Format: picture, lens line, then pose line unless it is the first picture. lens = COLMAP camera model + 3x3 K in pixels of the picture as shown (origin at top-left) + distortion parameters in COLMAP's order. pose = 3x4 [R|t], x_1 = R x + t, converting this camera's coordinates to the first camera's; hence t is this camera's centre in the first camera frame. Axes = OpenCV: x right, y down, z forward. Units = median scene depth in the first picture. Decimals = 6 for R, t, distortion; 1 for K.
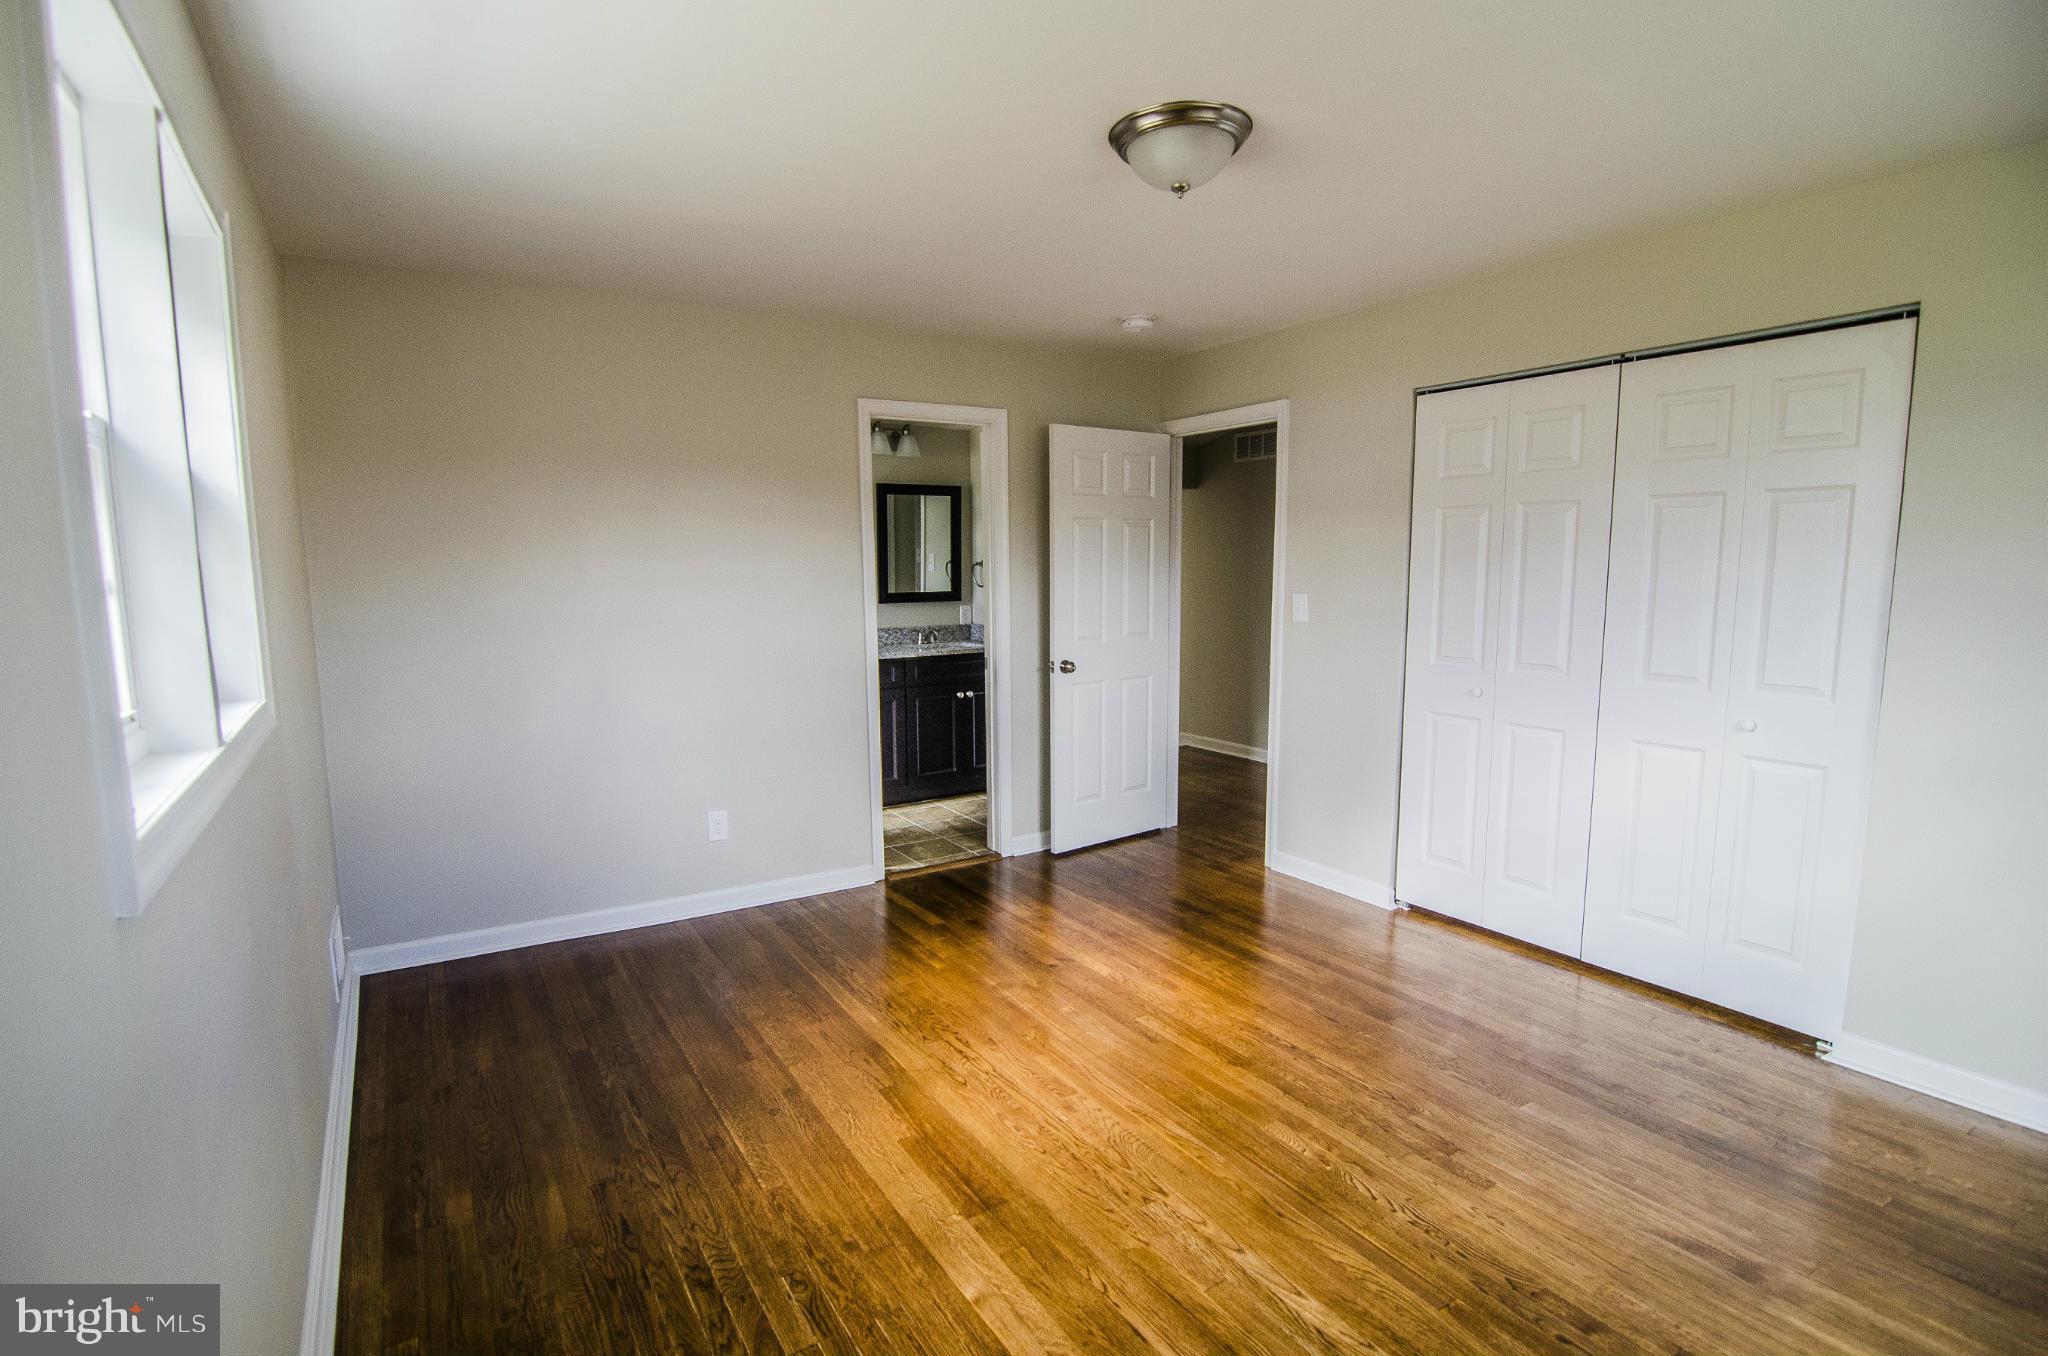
lens RADIAL K [[979.7, 0, 1010.1], [0, 979.7, 685.2], [0, 0, 1]] dist [0.001989, -0.017061]
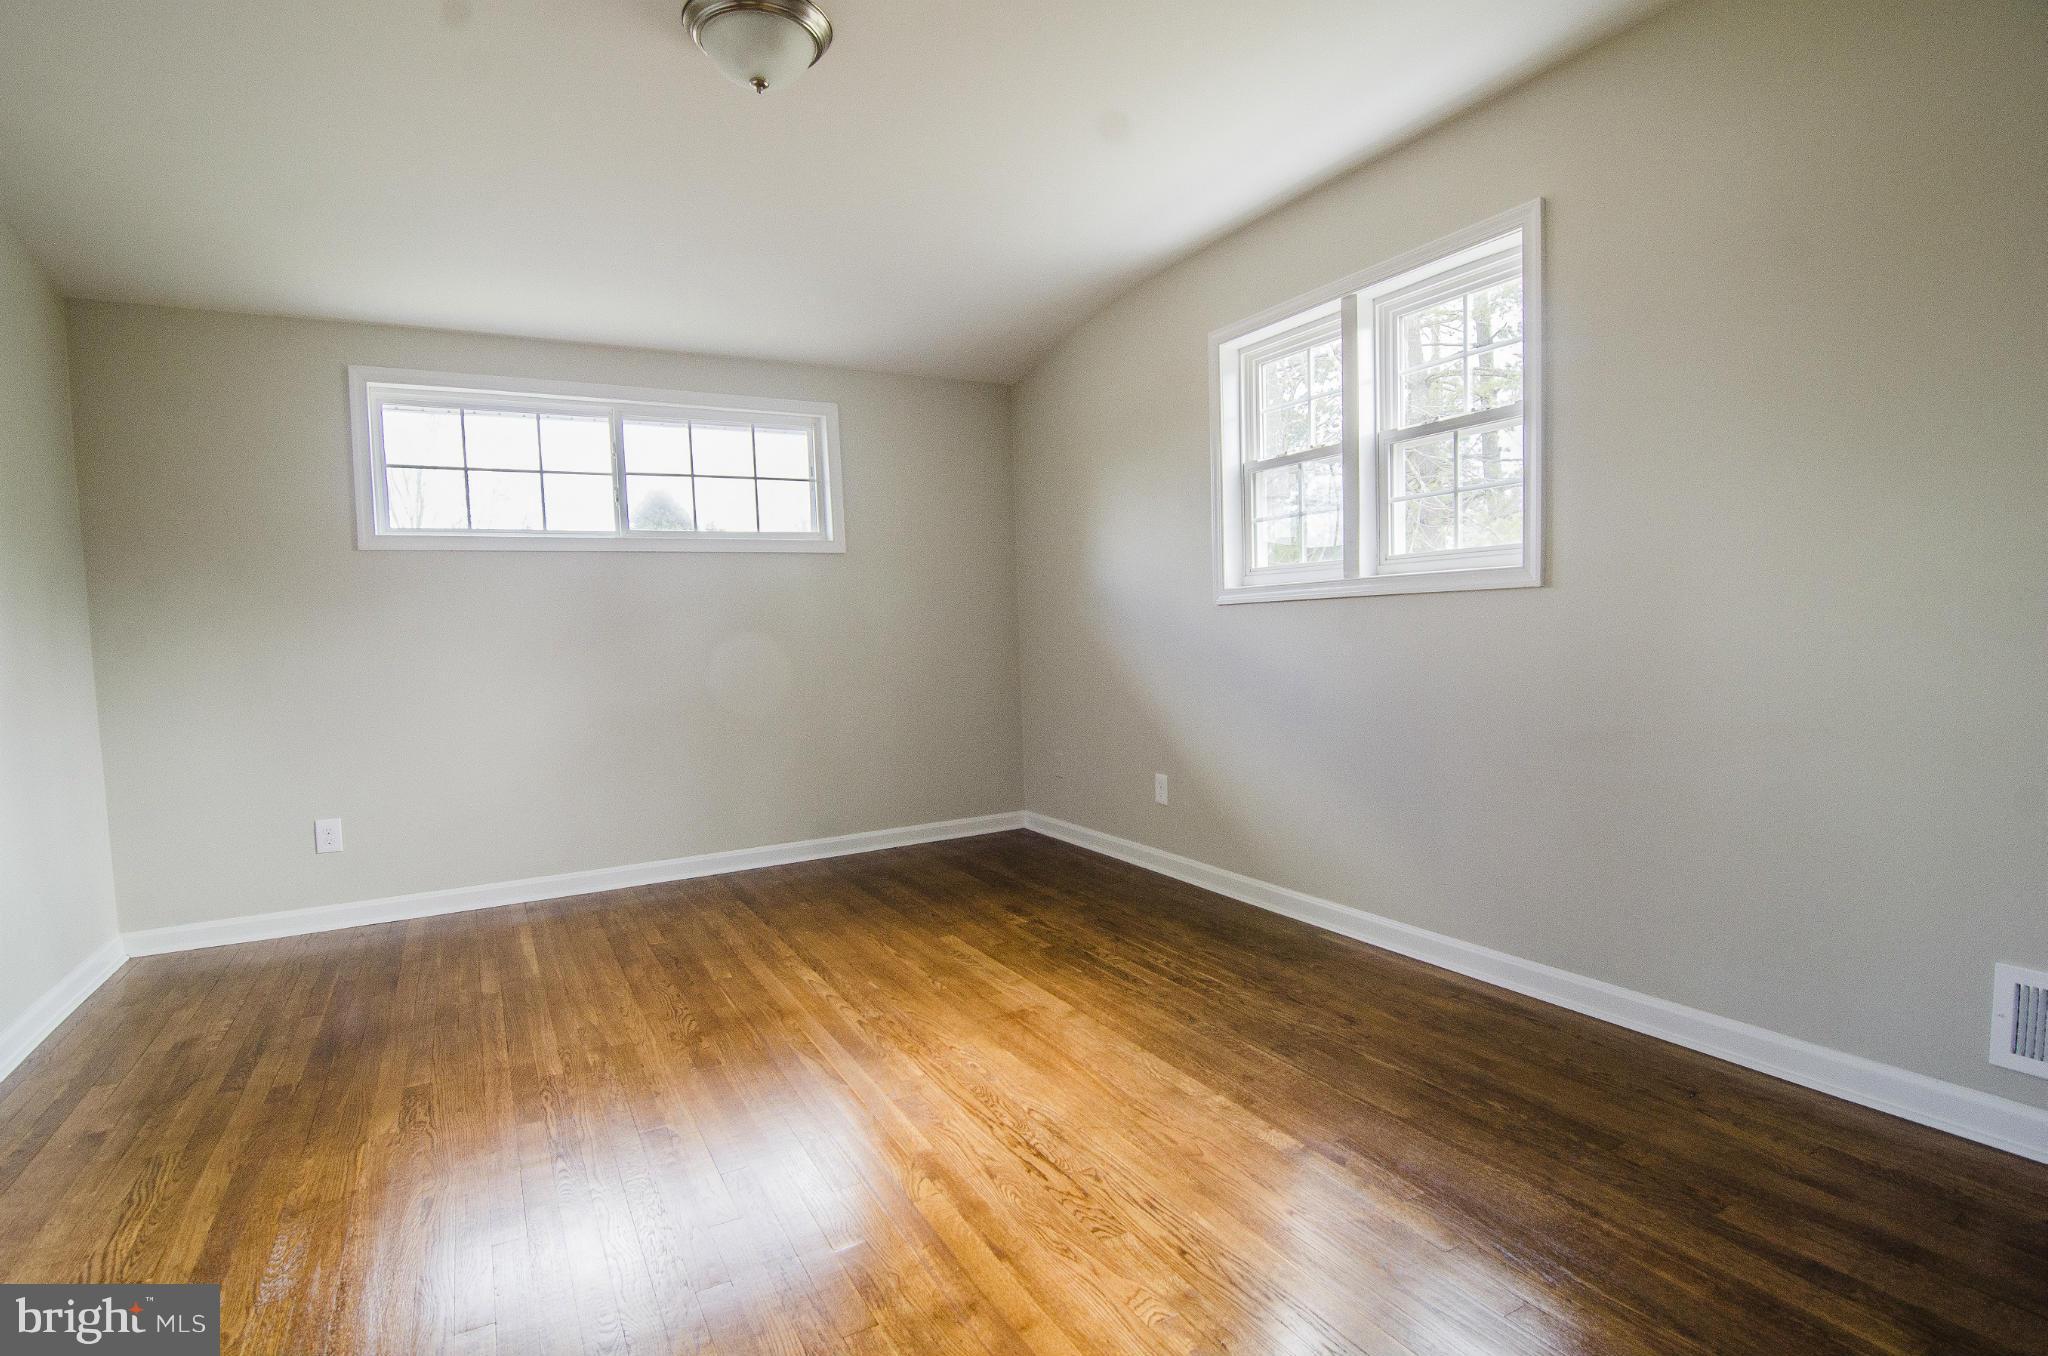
lens RADIAL K [[991.0, 0, 991.7], [0, 991.0, 673.4], [0, 0, 1]] dist [-0.000956, -0.000260]
pose [[-0.996920, 0.034897, 0.070233, -0.083325], [0.046390, 0.984468, 0.169325, -0.076496], [-0.063233, 0.172062, -0.983055, 1.724369]]
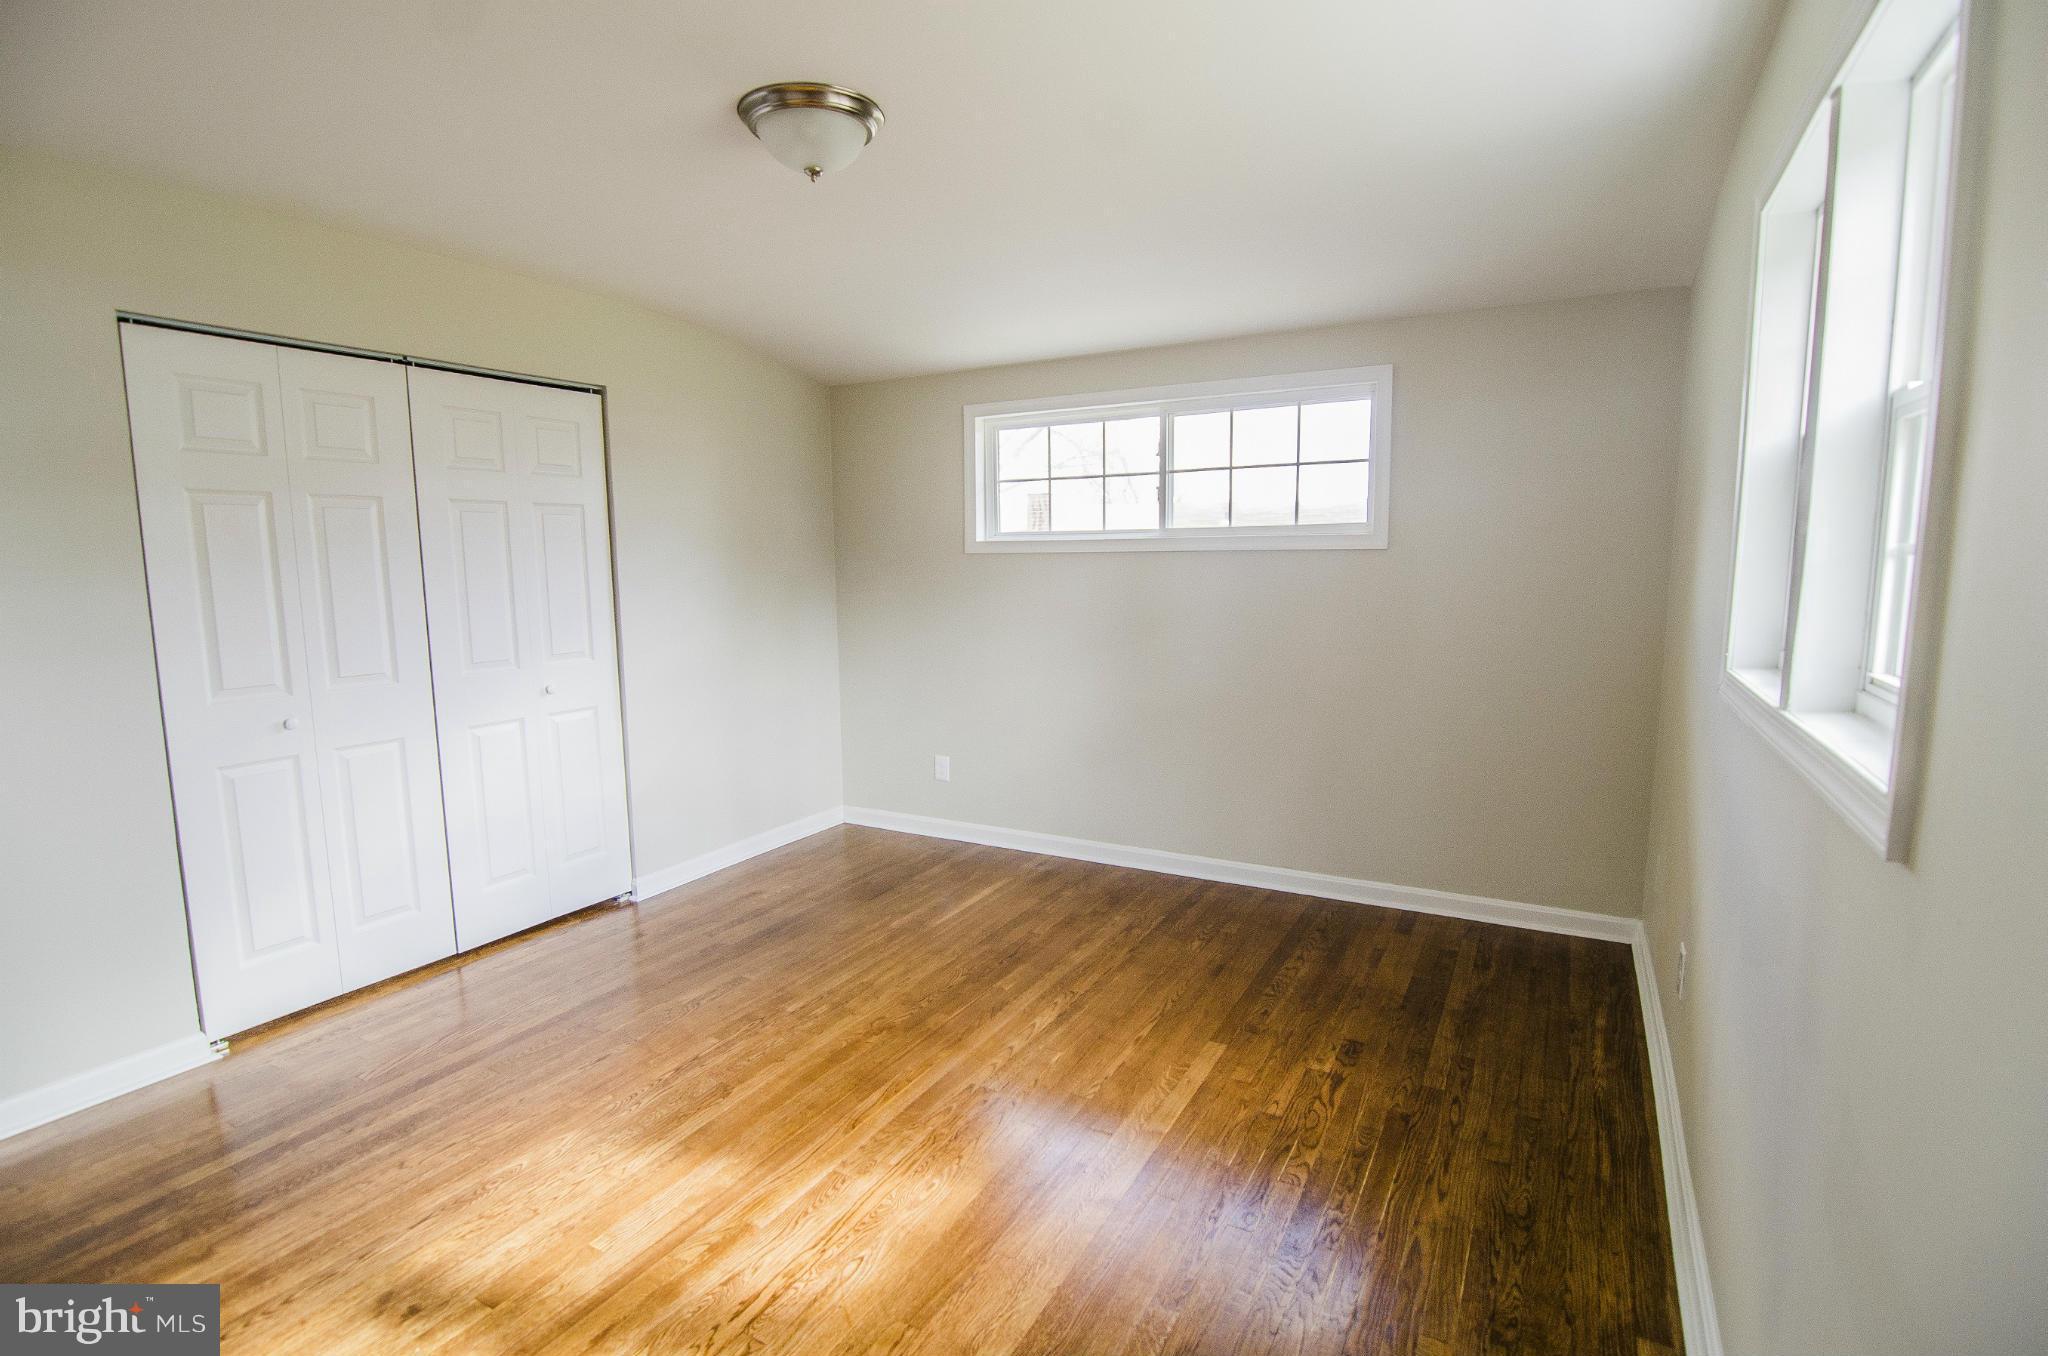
lens RADIAL K [[979.7, 0, 1010.1], [0, 979.7, 685.2], [0, 0, 1]] dist [0.001989, -0.017061]
pose [[-0.471513, -0.105260, 0.875554, -0.698057], [0.124790, 0.974896, 0.184407, -0.135406], [-0.872985, 0.196210, -0.446541, 1.143814]]
